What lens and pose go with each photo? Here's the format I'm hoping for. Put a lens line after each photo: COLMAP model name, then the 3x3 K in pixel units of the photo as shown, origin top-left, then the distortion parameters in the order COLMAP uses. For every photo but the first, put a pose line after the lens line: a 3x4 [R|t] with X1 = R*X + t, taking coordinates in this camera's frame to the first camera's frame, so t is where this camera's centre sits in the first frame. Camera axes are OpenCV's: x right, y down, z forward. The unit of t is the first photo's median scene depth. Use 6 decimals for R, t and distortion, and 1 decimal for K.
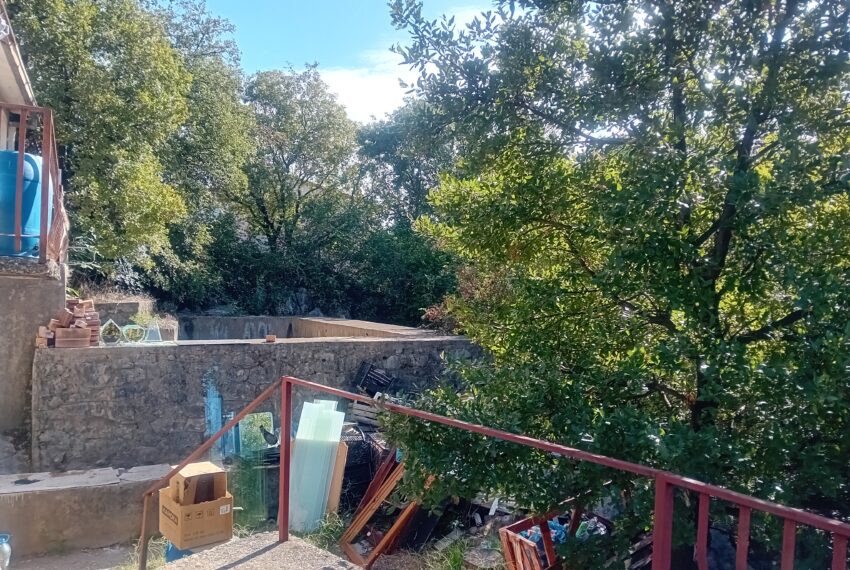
lens RADIAL K [[663.7, 0, 421.3], [0, 663.7, 284.0], [0, 0, 1]] dist [0.071065, -0.138497]
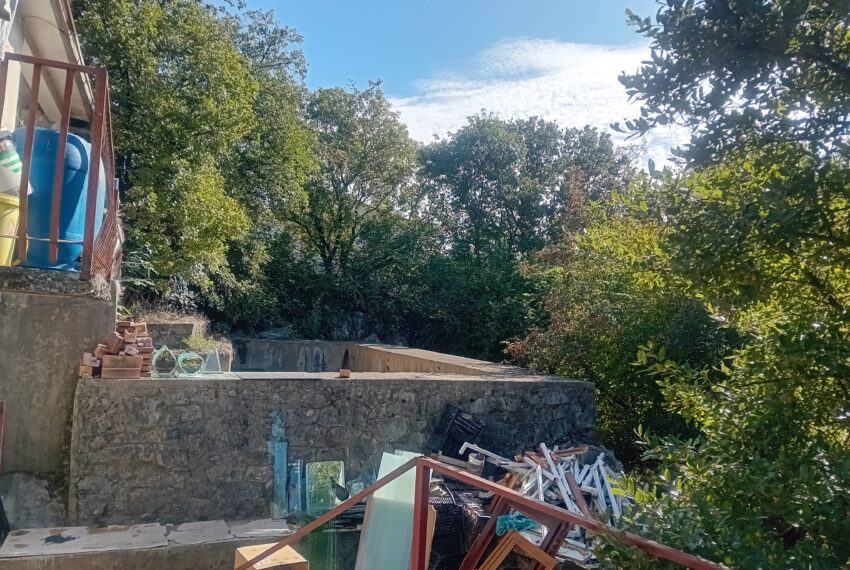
lens RADIAL K [[663.7, 0, 421.3], [0, 663.7, 284.0], [0, 0, 1]] dist [0.071065, -0.138497]
pose [[0.997478, 0.029502, -0.064553, -0.051031], [-0.031915, 0.998817, -0.036686, -0.003784], [0.063394, 0.038653, 0.997240, 0.098478]]
